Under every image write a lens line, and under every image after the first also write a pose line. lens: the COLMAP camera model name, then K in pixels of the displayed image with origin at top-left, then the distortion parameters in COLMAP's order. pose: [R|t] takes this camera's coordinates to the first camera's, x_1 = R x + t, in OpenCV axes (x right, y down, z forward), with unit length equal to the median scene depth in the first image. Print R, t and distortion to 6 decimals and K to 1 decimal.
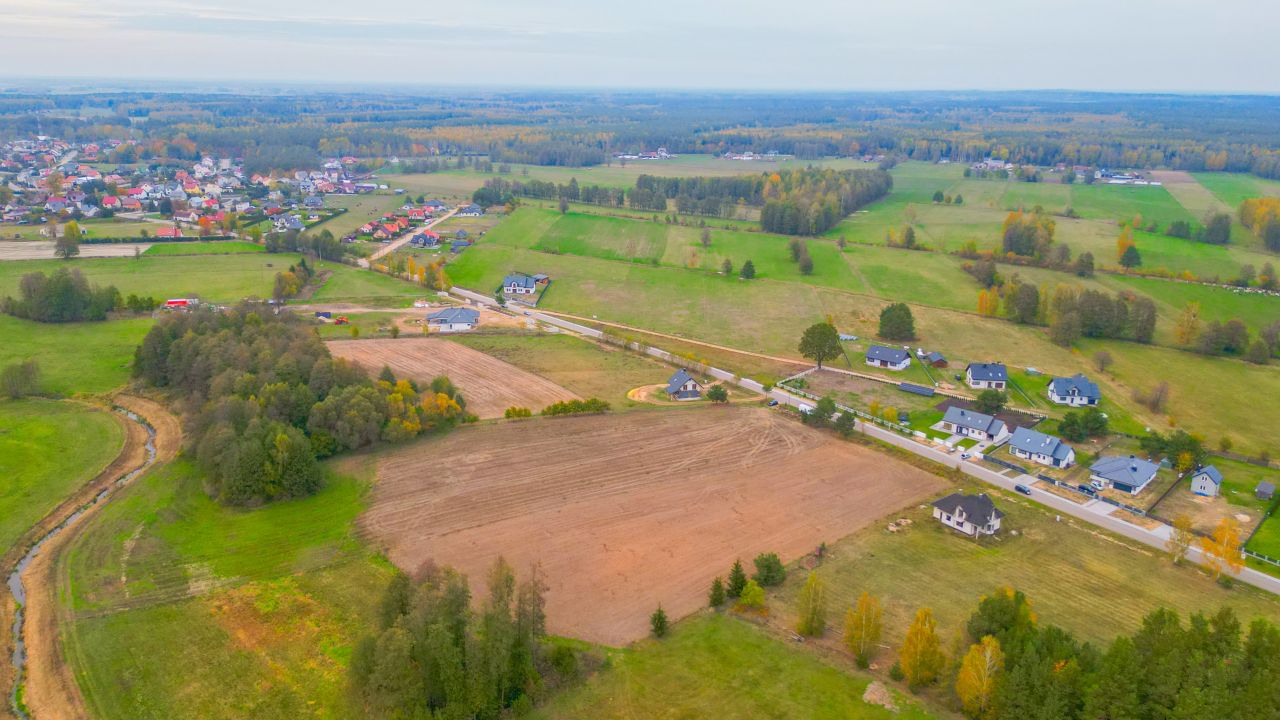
lens RADIAL K [[931.3, 0, 640.0], [0, 931.3, 360.0], [0, 0, 1]] dist [0.106720, -0.131473]
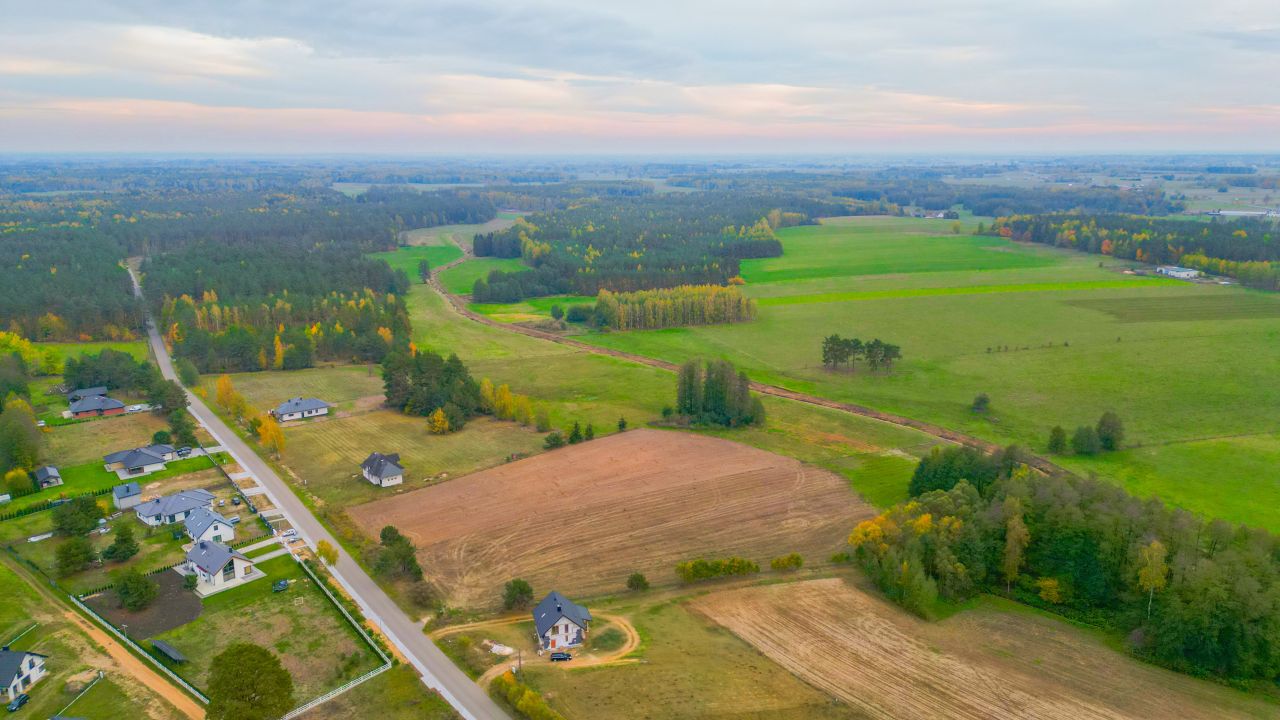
lens RADIAL K [[890.5, 0, 642.4], [0, 890.5, 362.1], [0, 0, 1]] dist [0.084157, -0.080981]
pose [[-0.999893, -0.004880, -0.013784, 0.000903], [-0.011108, 0.866550, 0.498967, -0.303046], [0.009510, 0.499066, -0.866512, 1.019379]]
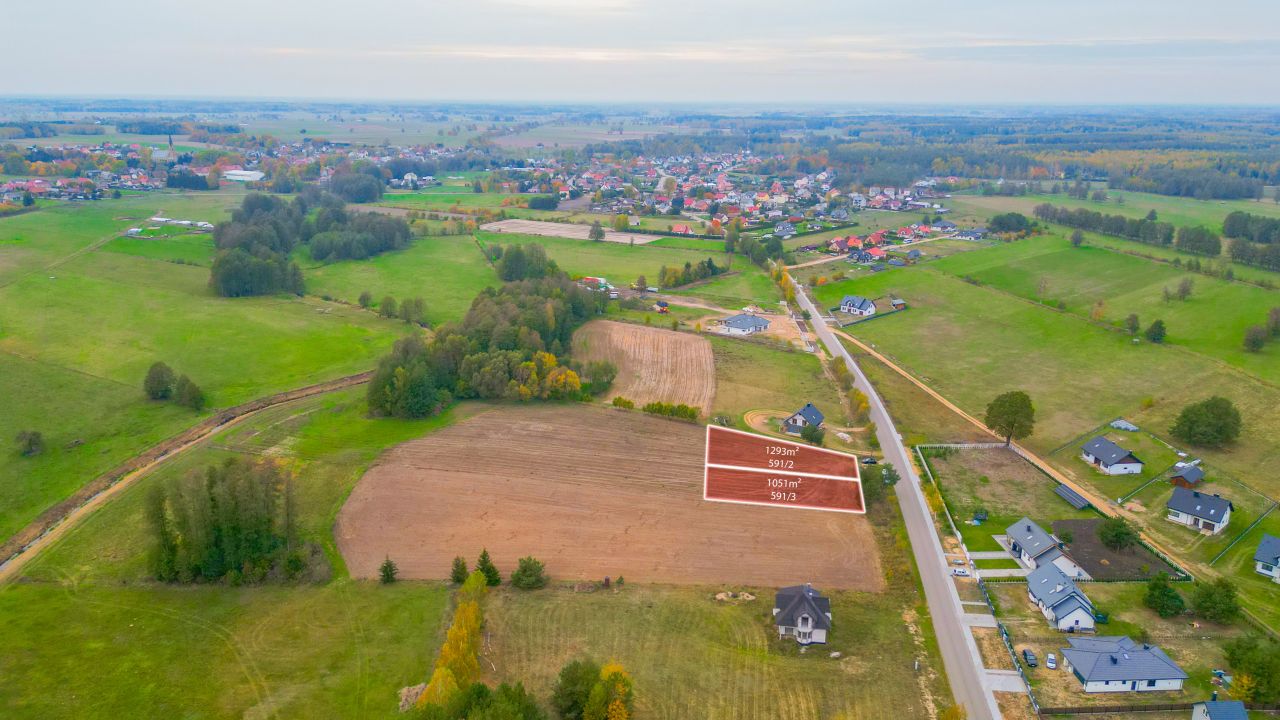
lens RADIAL K [[915.7, 0, 640.0], [0, 915.7, 360.0], [0, 0, 1]] dist [0.087110, -0.095203]
pose [[0.723462, 0.184509, -0.665251, 0.376660], [-0.196103, 0.978853, 0.058225, -0.037858], [0.661926, 0.088335, 0.744346, 0.140994]]
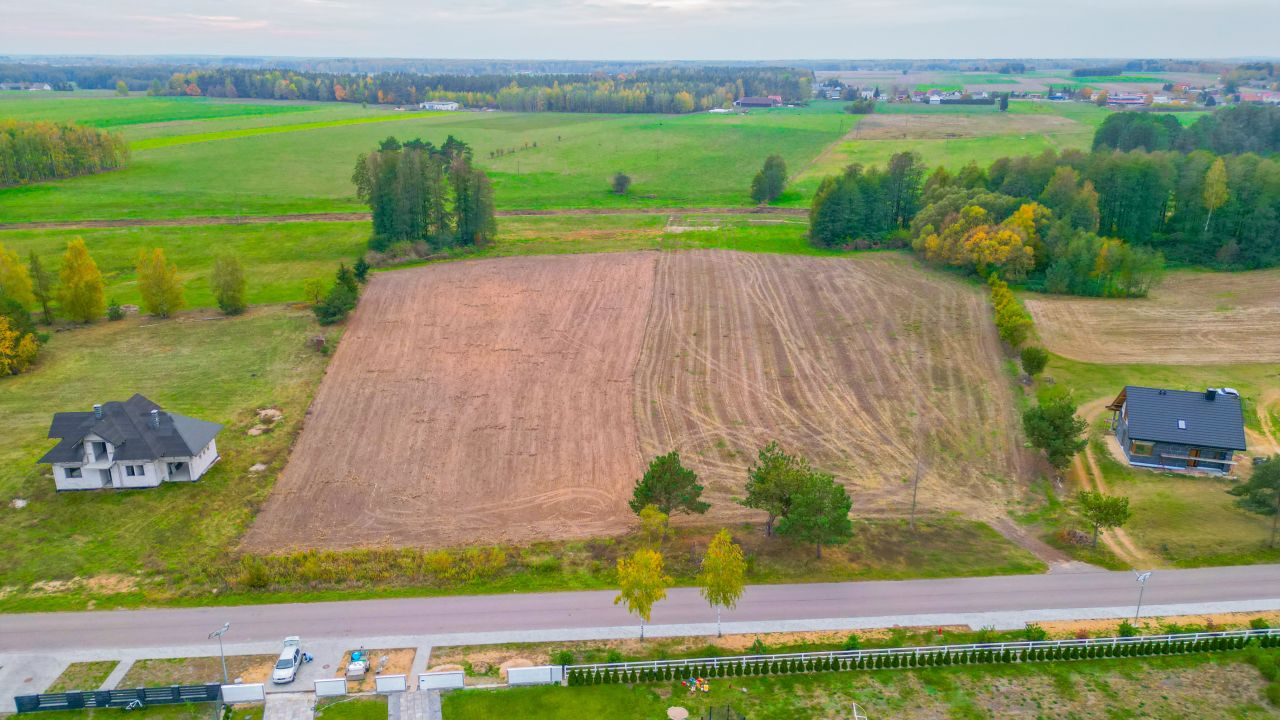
lens RADIAL K [[890.5, 0, 642.4], [0, 890.5, 362.1], [0, 0, 1]] dist [0.084157, -0.080981]
pose [[-0.515976, 0.263878, -0.814947, 0.283666], [-0.251228, 0.862917, 0.438473, -0.061020], [0.818934, 0.430979, -0.378950, 0.678628]]
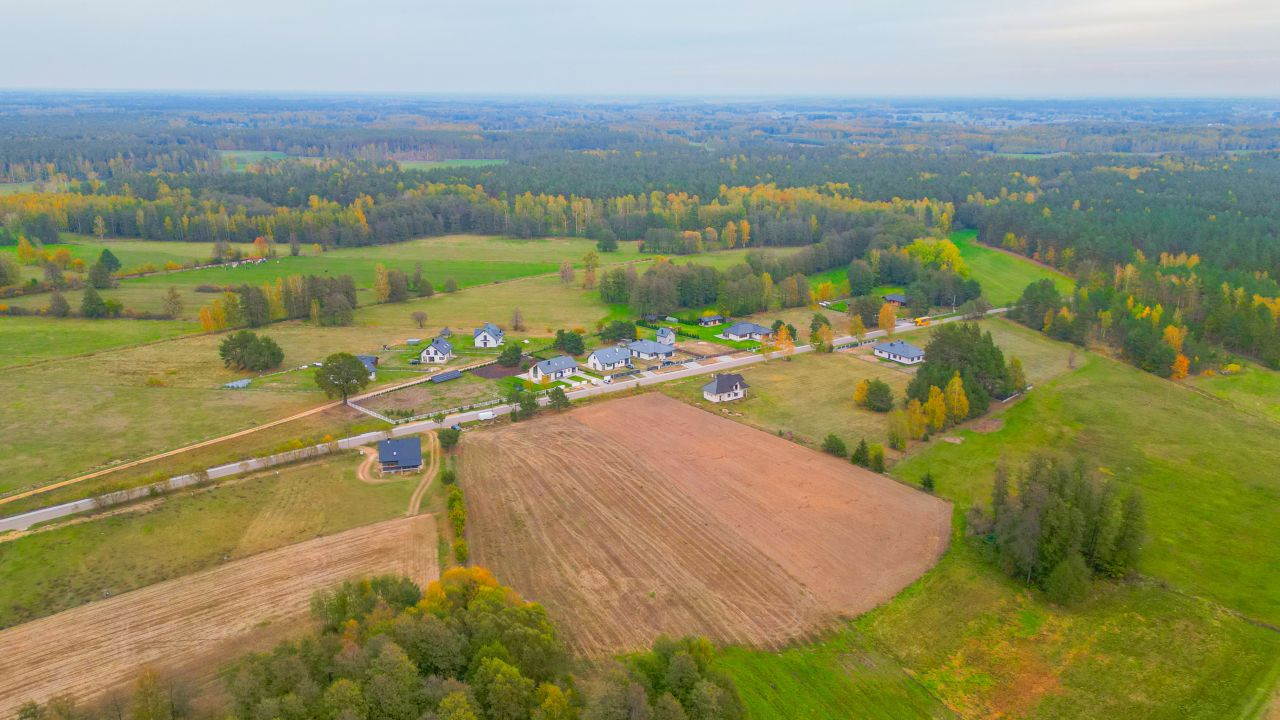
lens RADIAL K [[915.7, 0, 640.0], [0, 915.7, 360.0], [0, 0, 1]] dist [0.087110, -0.095203]
pose [[0.017410, -0.291259, 0.956486, -0.495361], [0.278866, 0.920084, 0.275099, -0.151135], [-0.960172, 0.261942, 0.097240, 0.494168]]
